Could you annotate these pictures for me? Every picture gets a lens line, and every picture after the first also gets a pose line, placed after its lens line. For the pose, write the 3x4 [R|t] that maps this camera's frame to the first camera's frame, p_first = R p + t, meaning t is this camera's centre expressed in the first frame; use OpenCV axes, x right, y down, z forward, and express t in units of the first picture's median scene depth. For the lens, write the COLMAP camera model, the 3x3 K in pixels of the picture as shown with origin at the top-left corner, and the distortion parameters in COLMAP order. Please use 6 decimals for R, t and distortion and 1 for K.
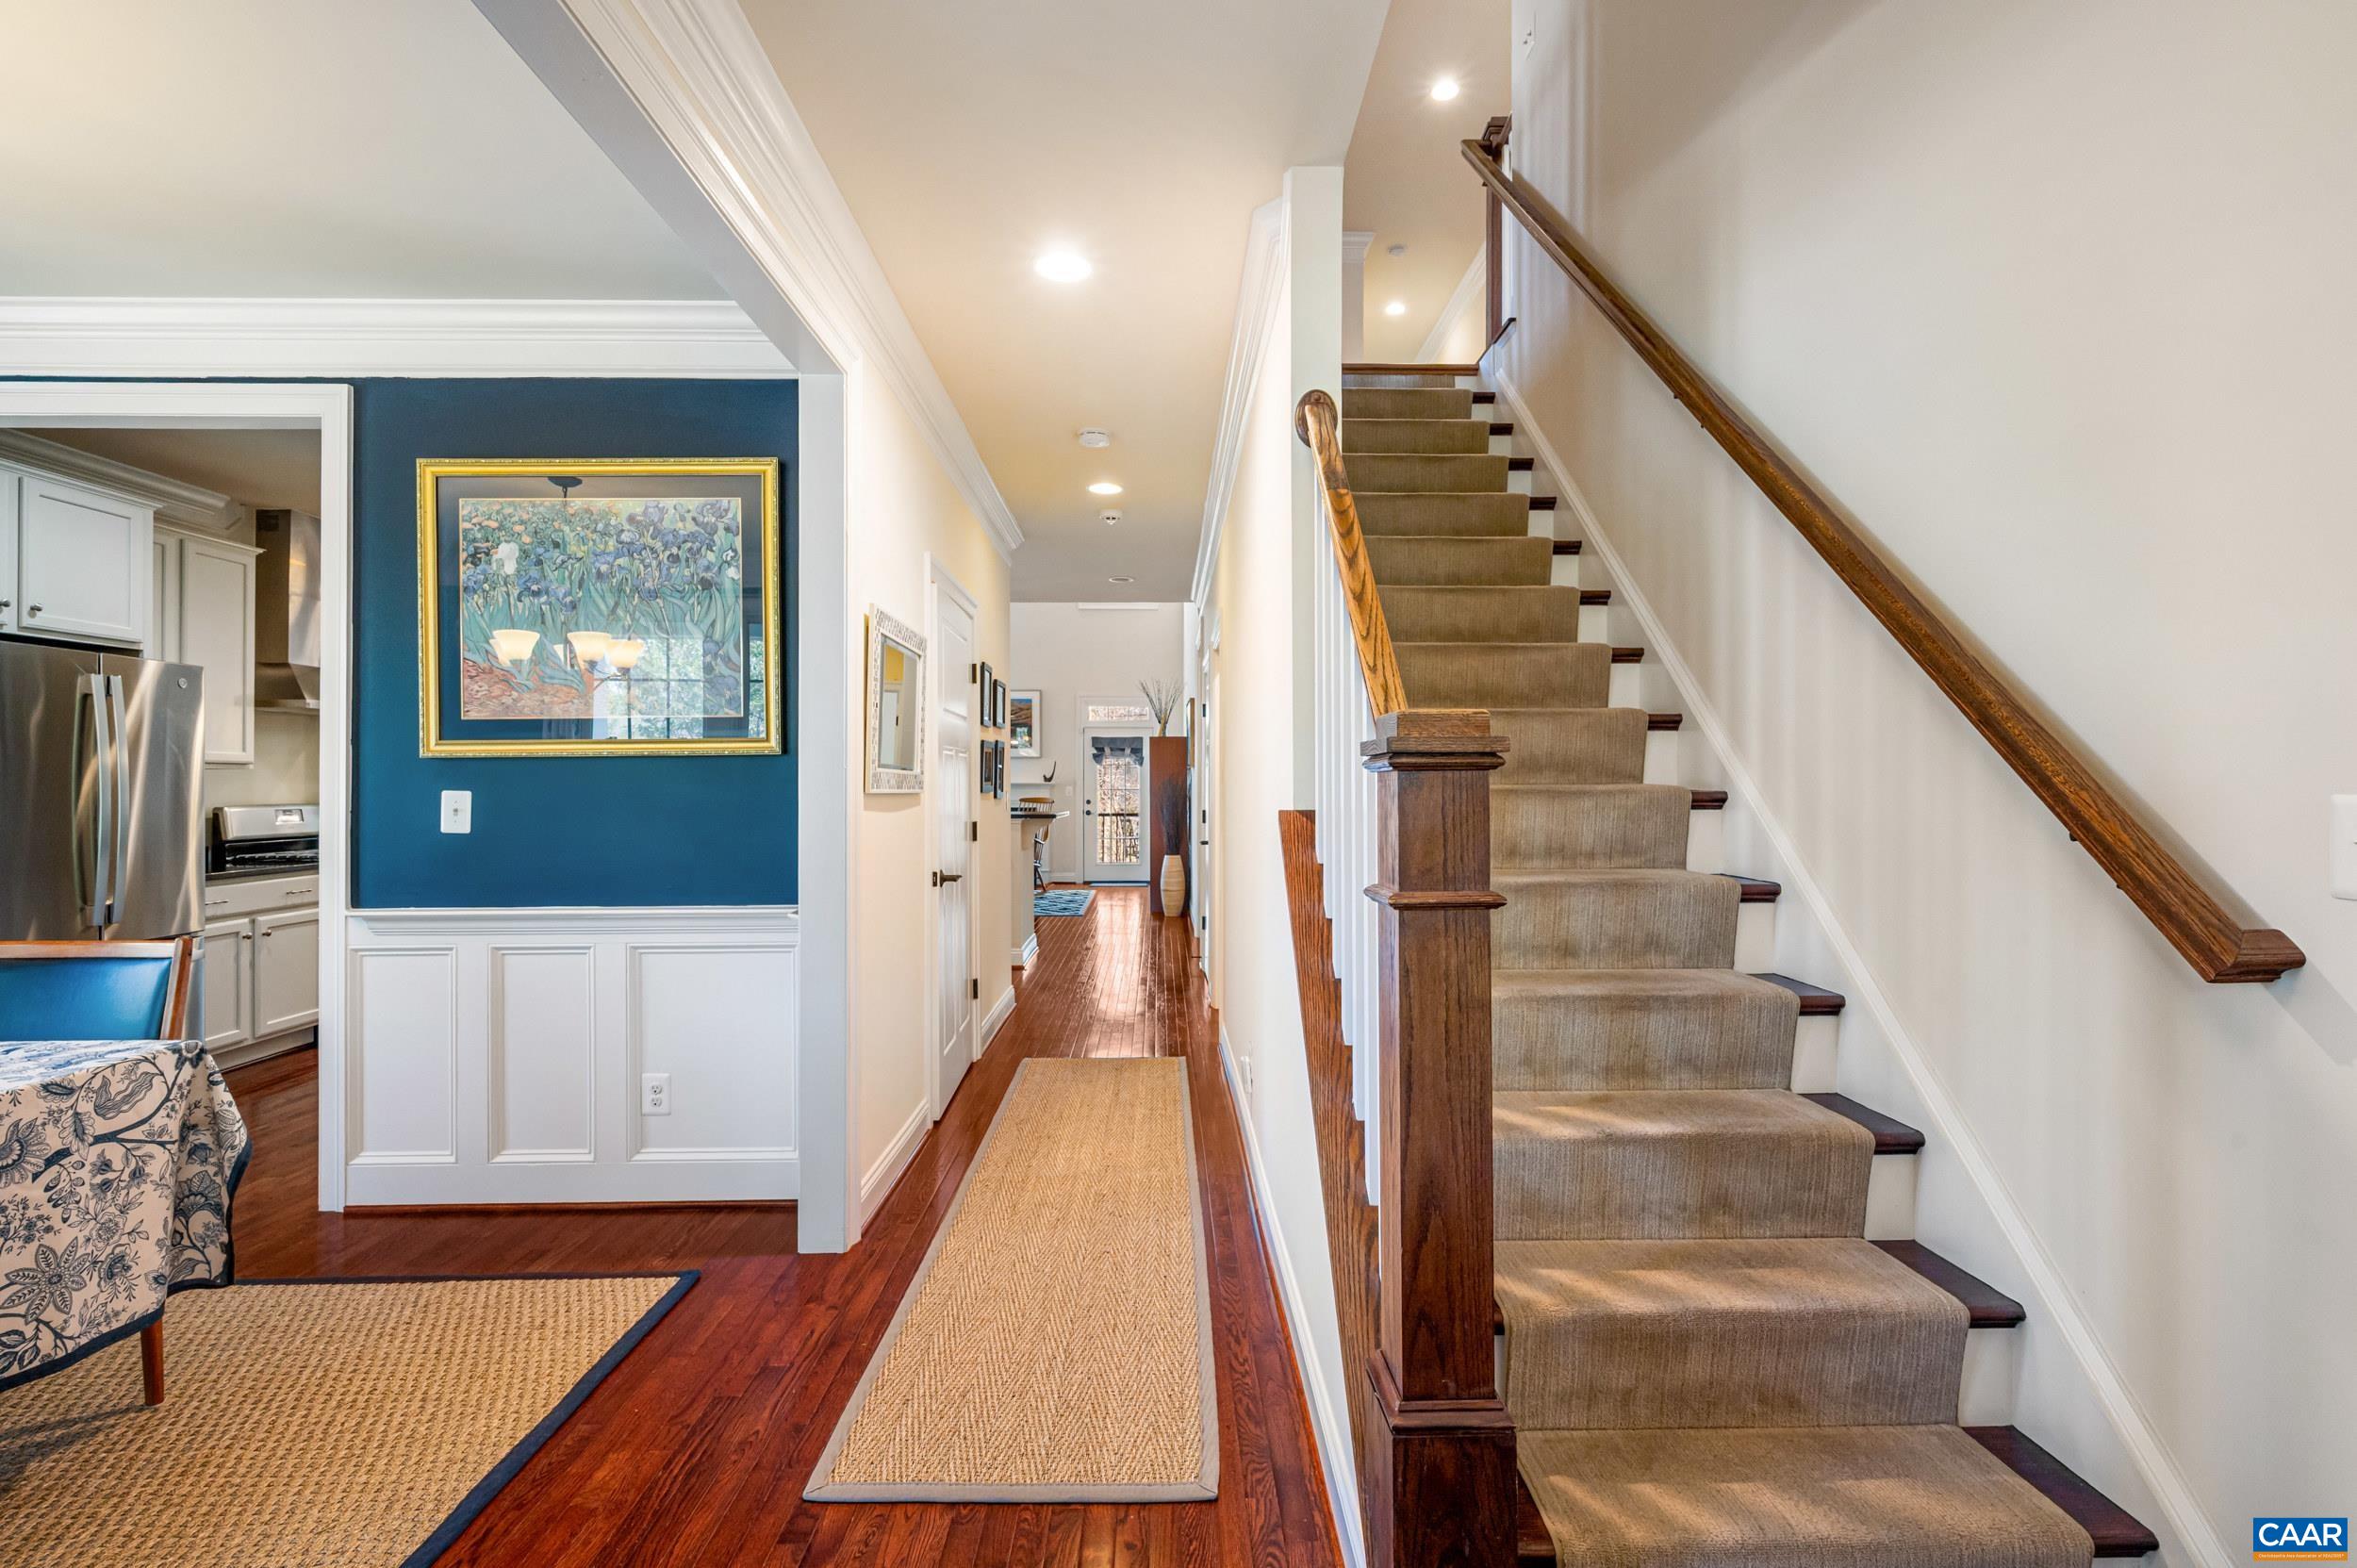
lens RADIAL K [[1049.4, 0, 1175.9], [0, 1049.4, 778.6], [0, 0, 1]] dist [0.000602, -0.000071]
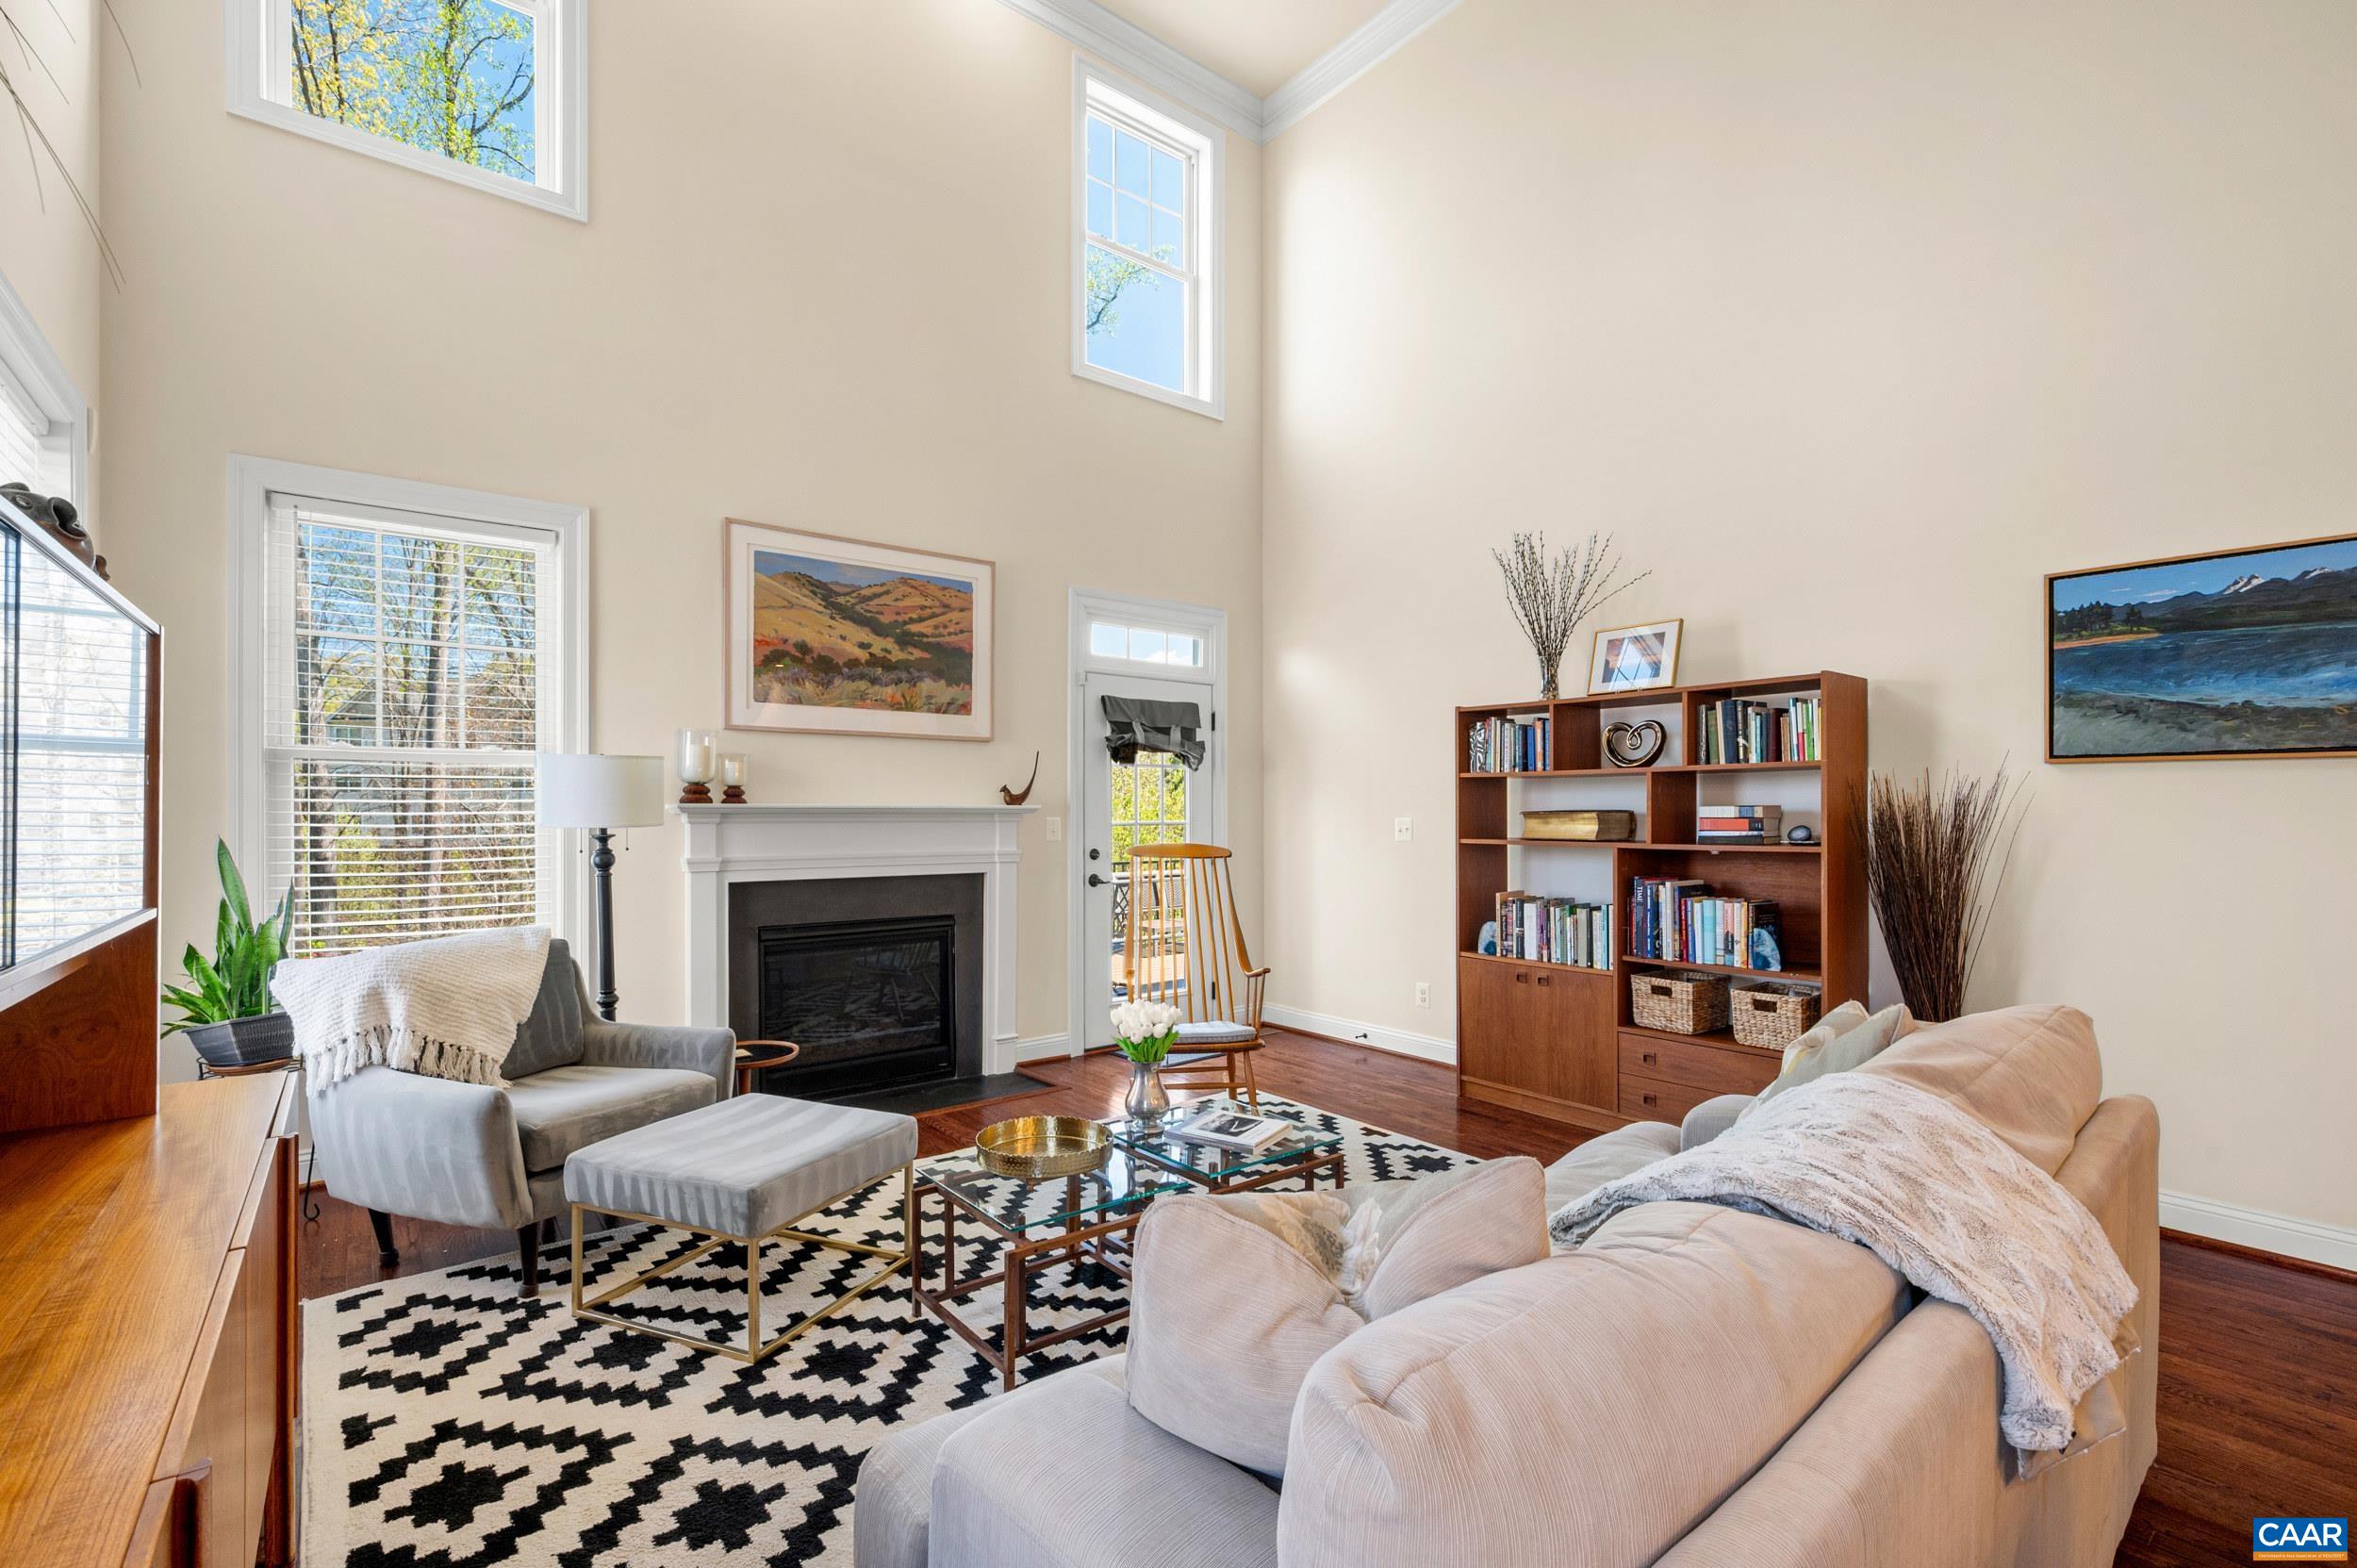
lens RADIAL K [[1049.4, 0, 1186.2], [0, 1049.4, 807.3], [0, 0, 1]] dist [0.000602, -0.000071]
pose [[0.797592, 0.005078, 0.603175, -0.410103], [-0.010634, 0.999928, 0.005642, 0.001514], [-0.603103, -0.010914, 0.797589, 0.892434]]
